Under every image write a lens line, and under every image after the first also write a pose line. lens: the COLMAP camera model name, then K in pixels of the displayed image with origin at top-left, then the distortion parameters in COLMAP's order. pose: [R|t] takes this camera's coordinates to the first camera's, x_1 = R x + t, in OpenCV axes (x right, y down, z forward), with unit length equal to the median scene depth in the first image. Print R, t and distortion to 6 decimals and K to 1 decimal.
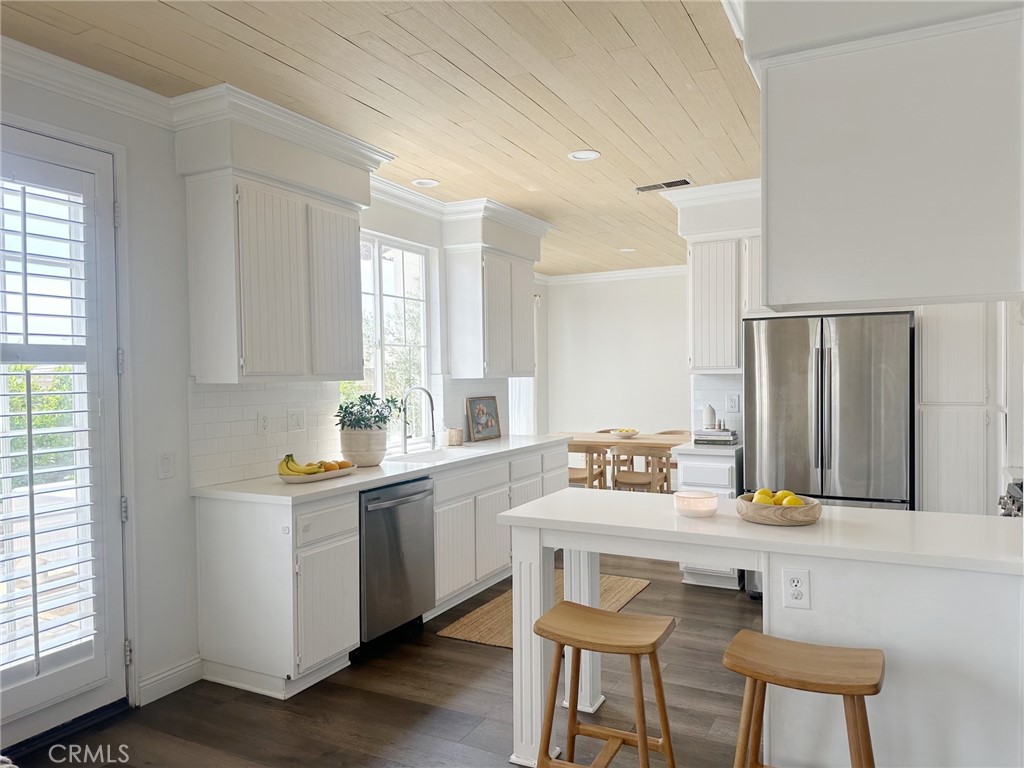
lens RADIAL K [[714.8, 0, 515.5], [0, 714.8, 384.0], [0, 0, 1]] dist [0.036503, -0.044315]
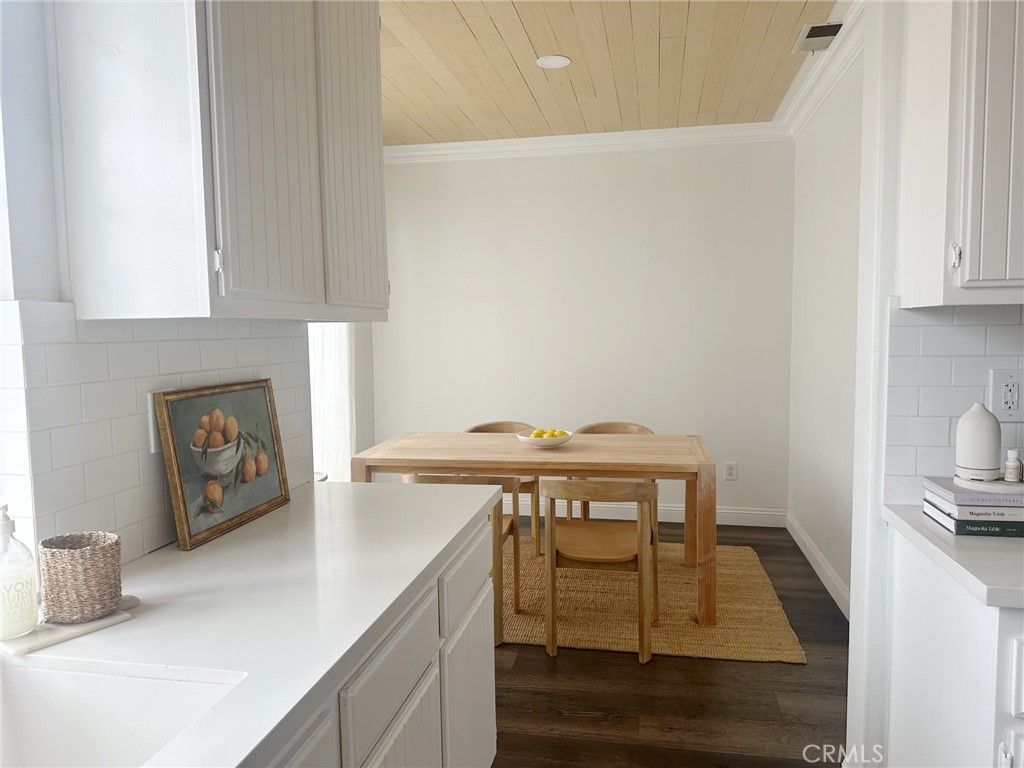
lens RADIAL K [[714.8, 0, 519.9], [0, 714.8, 382.7], [0, 0, 1]] dist [0.036503, -0.044315]
pose [[0.954651, -0.020499, 0.297019, -0.017846], [0.004053, 0.998429, 0.055880, 0.000817], [-0.297698, -0.052142, 0.953235, 0.735000]]
